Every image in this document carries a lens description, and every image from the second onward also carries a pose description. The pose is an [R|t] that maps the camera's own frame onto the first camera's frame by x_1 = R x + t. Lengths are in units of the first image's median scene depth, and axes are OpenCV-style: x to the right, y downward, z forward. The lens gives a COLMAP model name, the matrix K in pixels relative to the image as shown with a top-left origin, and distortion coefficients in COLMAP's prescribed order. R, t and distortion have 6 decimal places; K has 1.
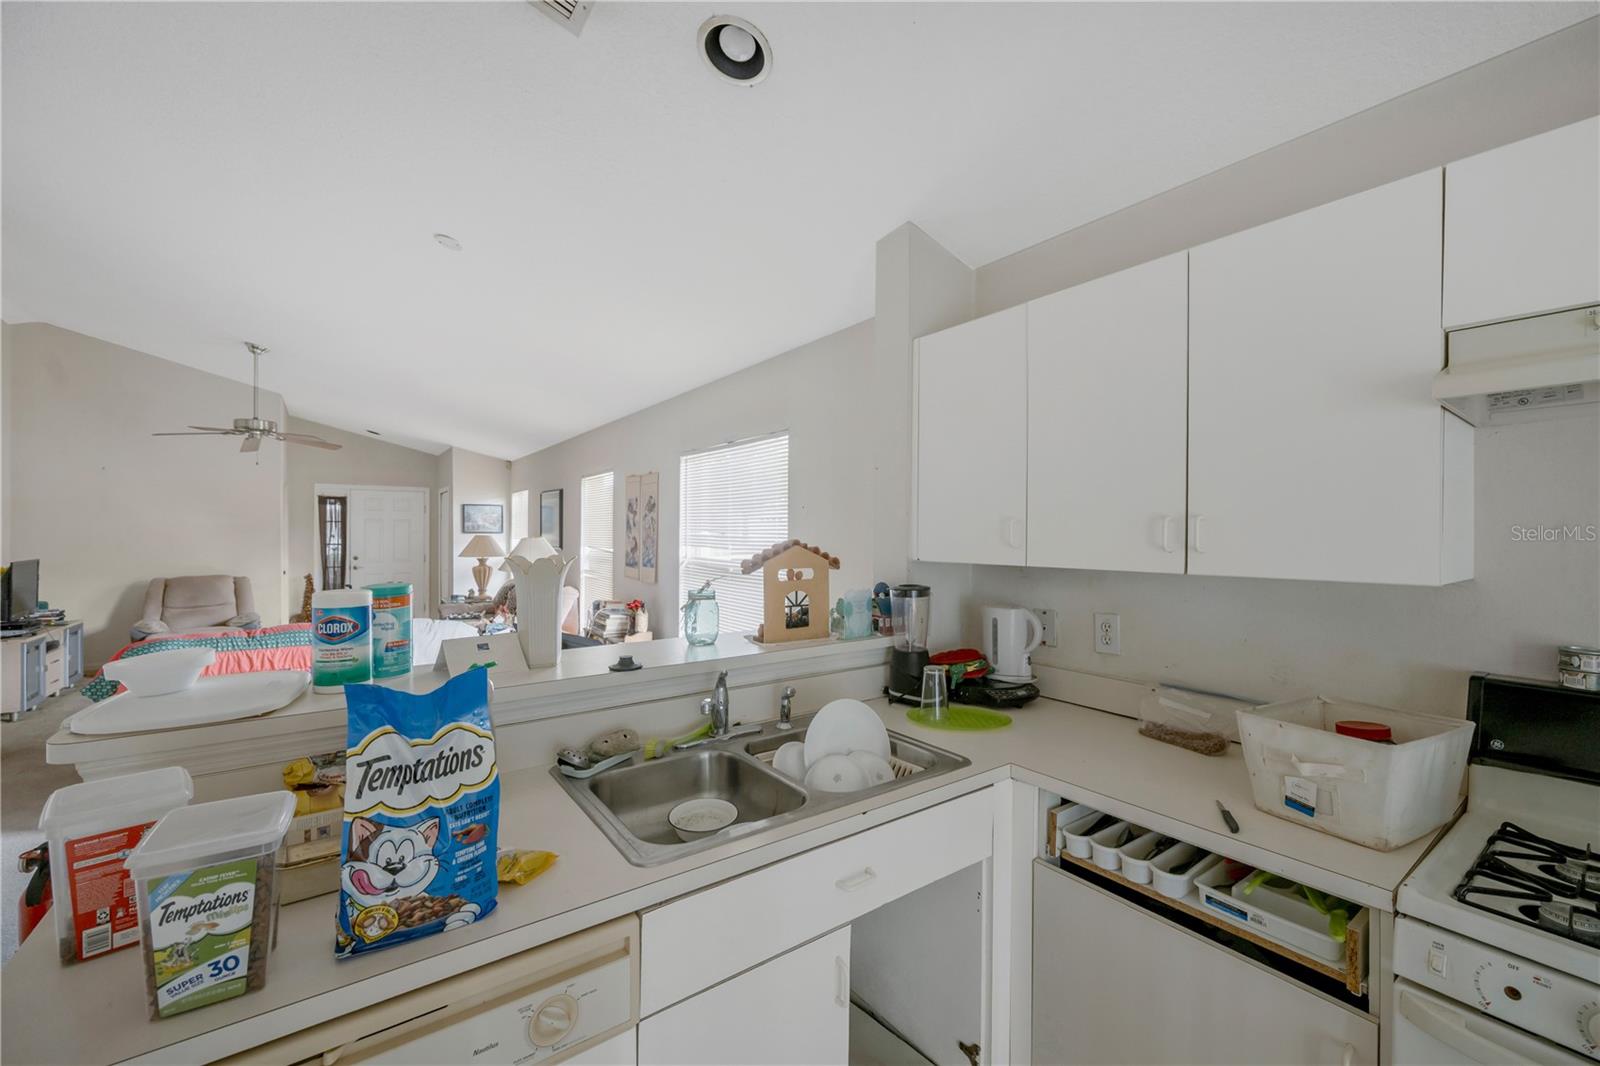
lens RADIAL K [[638.2, 0, 804.4], [0, 638.2, 533.3], [0, 0, 1]] dist [-0.001403, 0.000256]
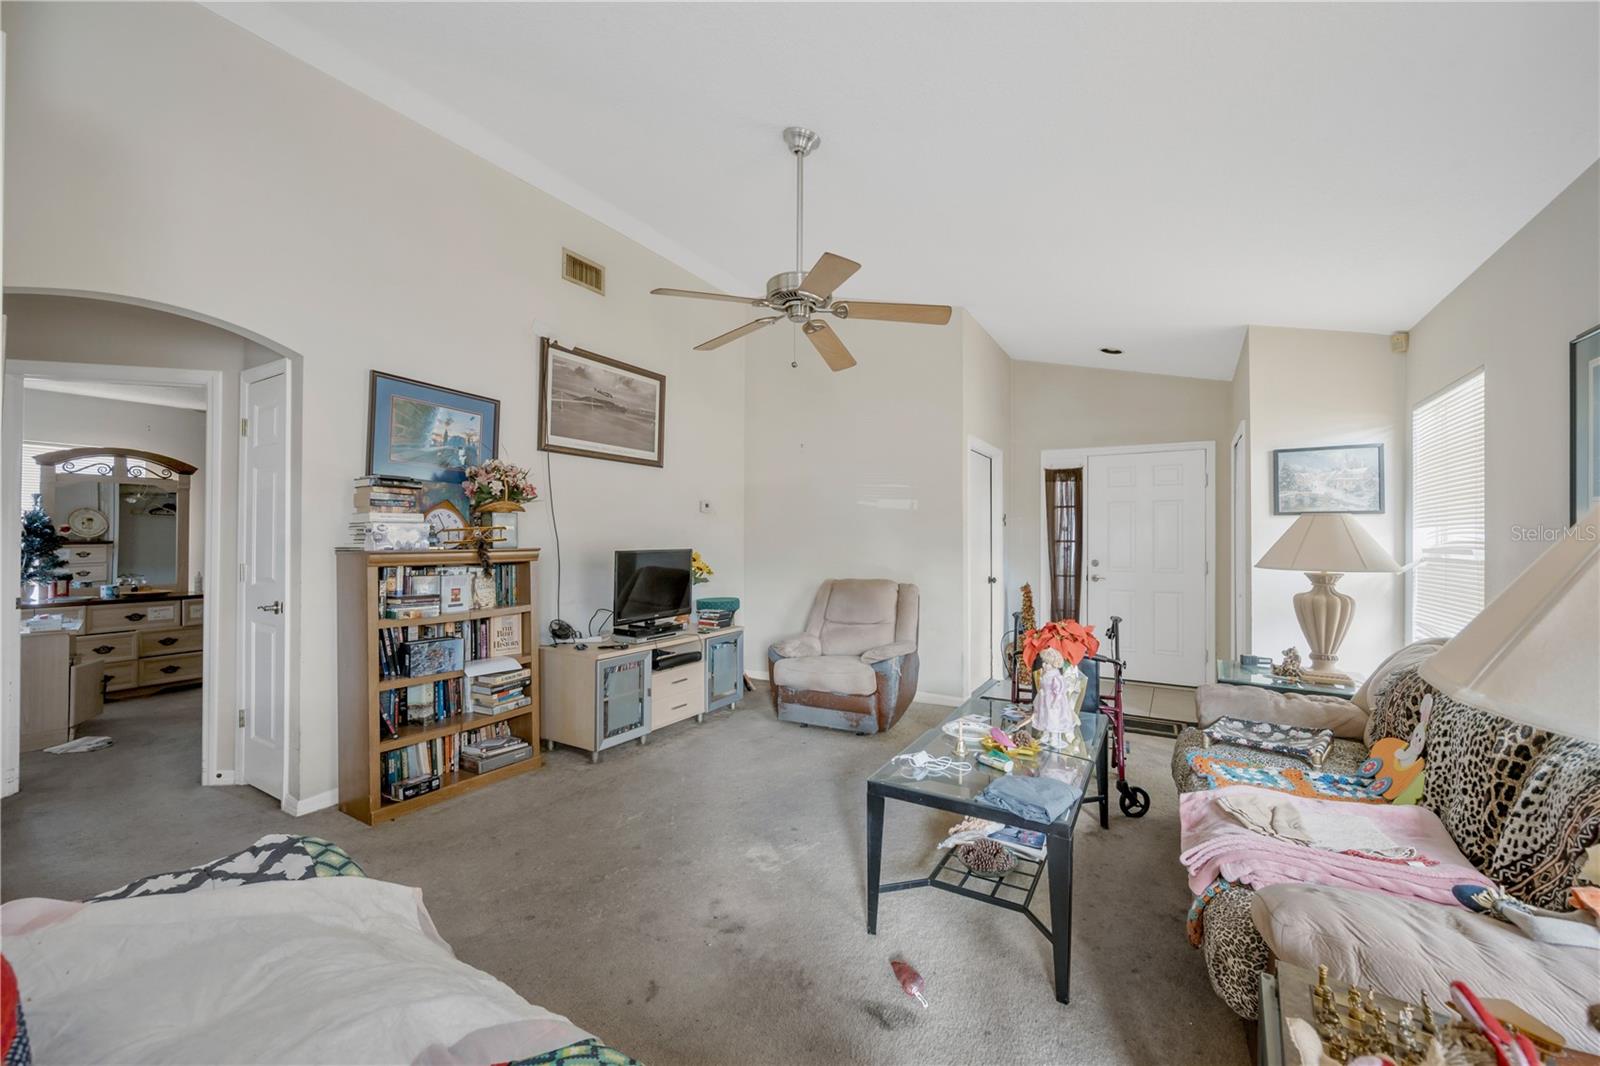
lens RADIAL K [[624.5, 0, 805.1], [0, 624.5, 534.4], [0, 0, 1]] dist [-0.000395, -0.000235]
pose [[0.388957, -0.007488, -0.921225, -0.400982], [-0.003690, 0.999946, -0.009686, 0.028950], [0.921248, 0.007166, 0.388909, 0.812469]]
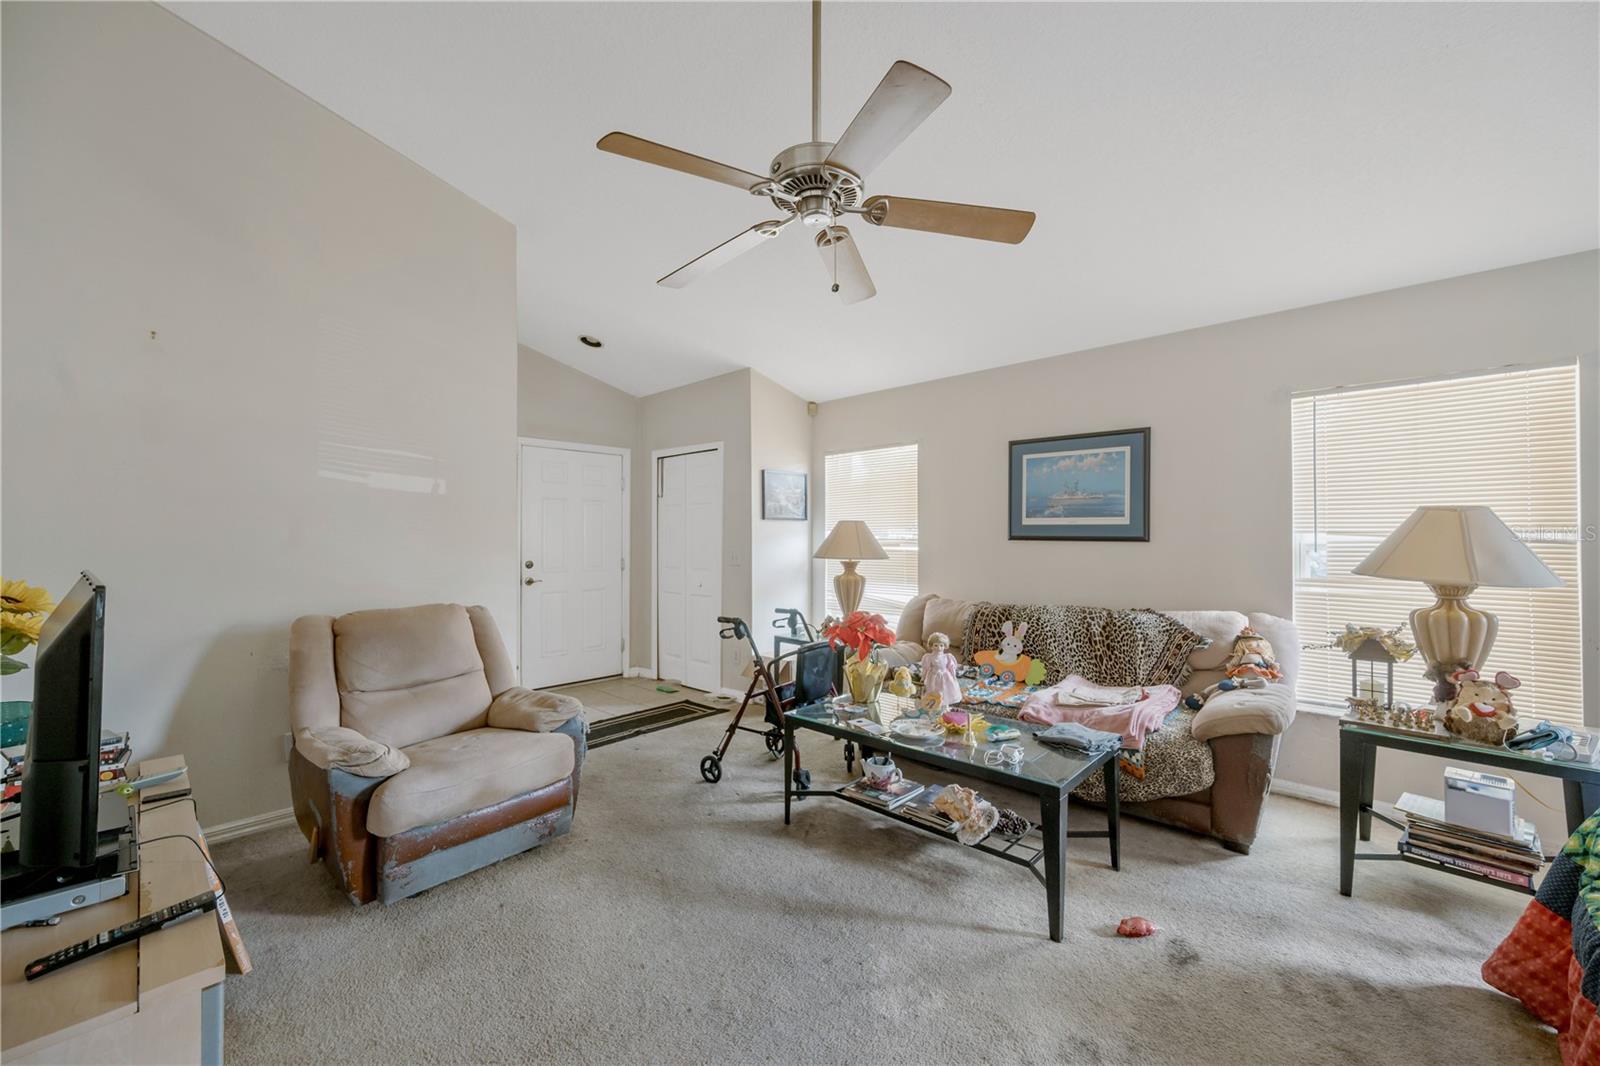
lens RADIAL K [[624.5, 0, 805.1], [0, 624.5, 534.4], [0, 0, 1]] dist [-0.000395, -0.000235]
pose [[0.983317, -0.001922, 0.181893, -0.929273], [0.003433, 0.999962, -0.007991, 0.027843], [-0.181870, 0.008482, 0.983286, 0.665306]]
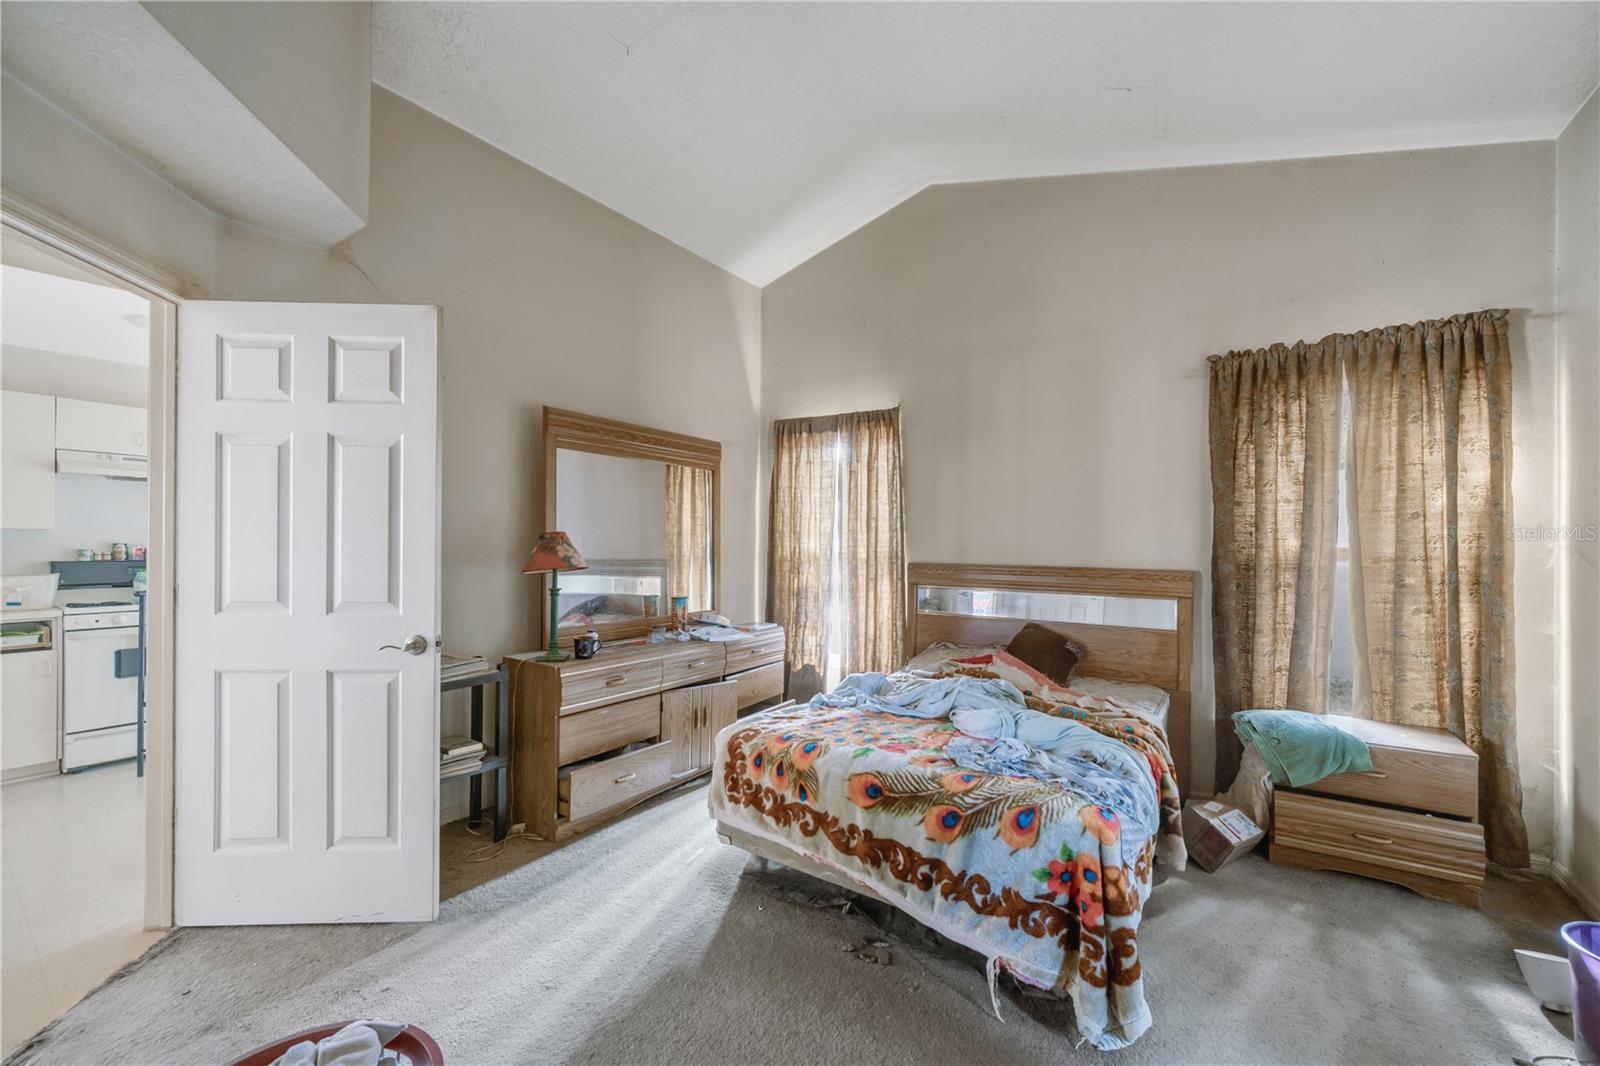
lens RADIAL K [[635.8, 0, 806.8], [0, 635.8, 541.8], [0, 0, 1]] dist [-0.000142, 0.000066]
pose [[-0.331833, -0.007151, 0.943311, -0.674279], [-0.004262, 0.999972, 0.006082, 0.023667], [-0.943329, -0.002002, -0.331854, -0.309923]]
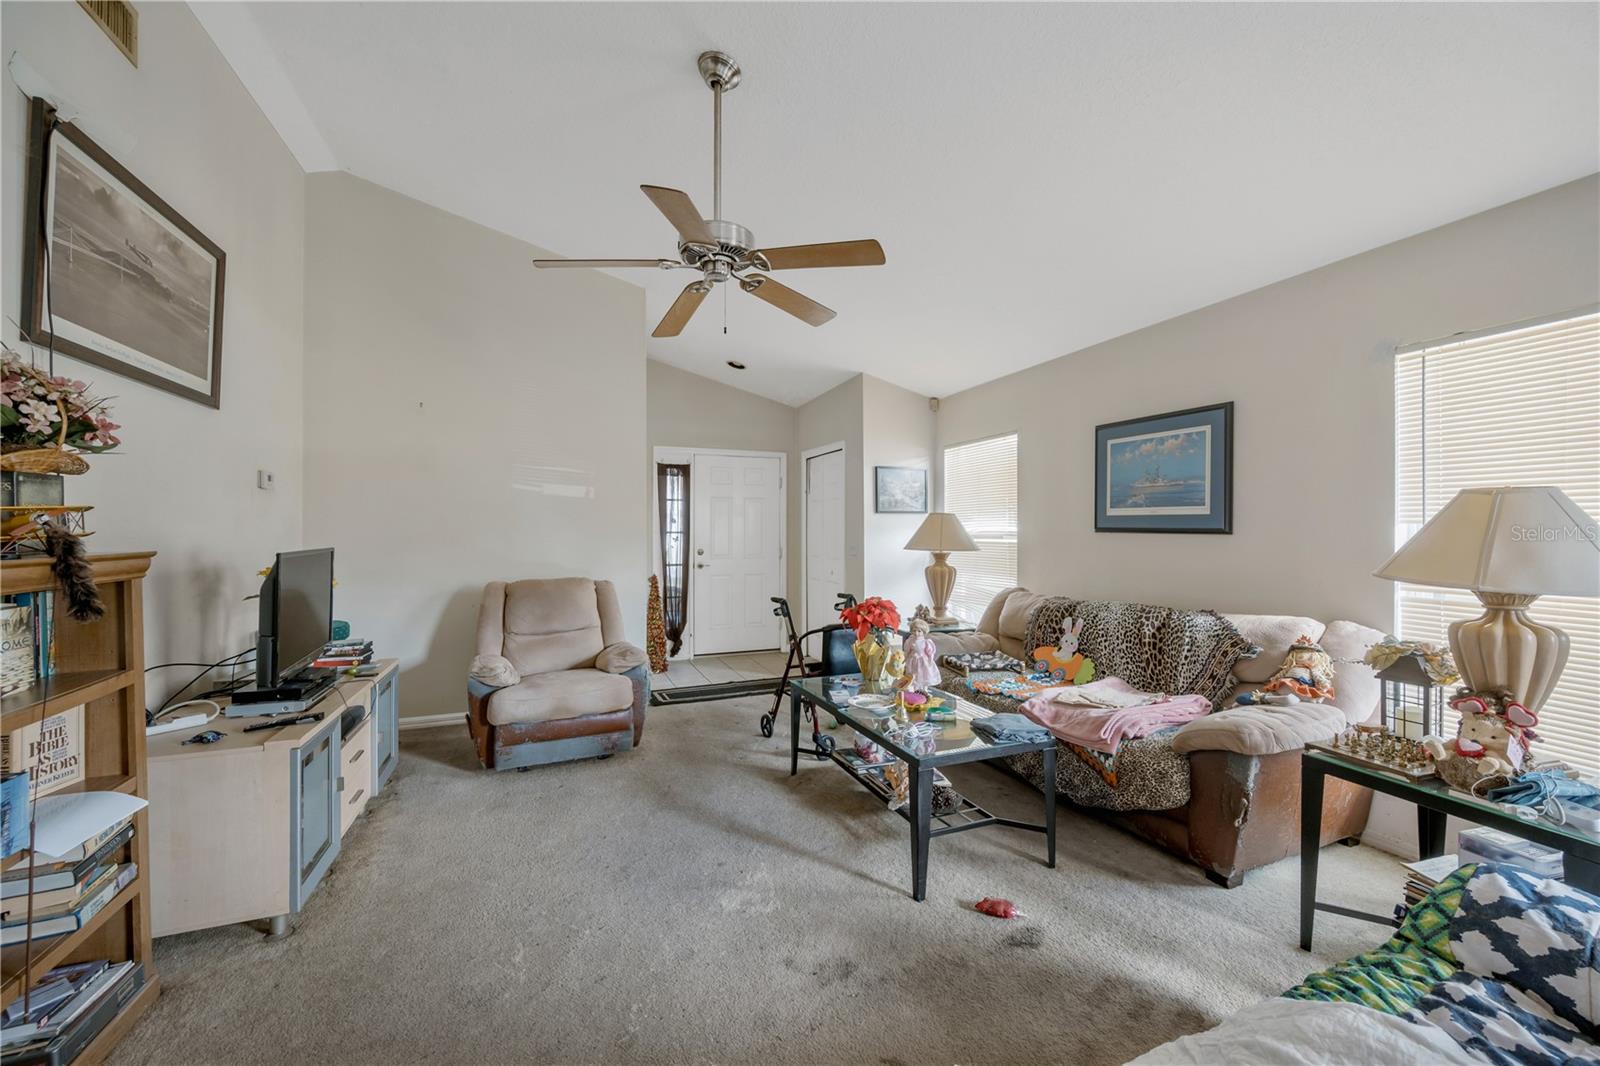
lens RADIAL K [[627.3, 0, 803.3], [0, 627.3, 529.9], [0, 0, 1]] dist [0.000273, -0.000132]
pose [[0.967374, -0.003346, -0.253330, -0.693191], [0.002289, 0.999987, -0.004467, 0.029311], [0.253341, 0.003741, 0.967370, 0.596071]]
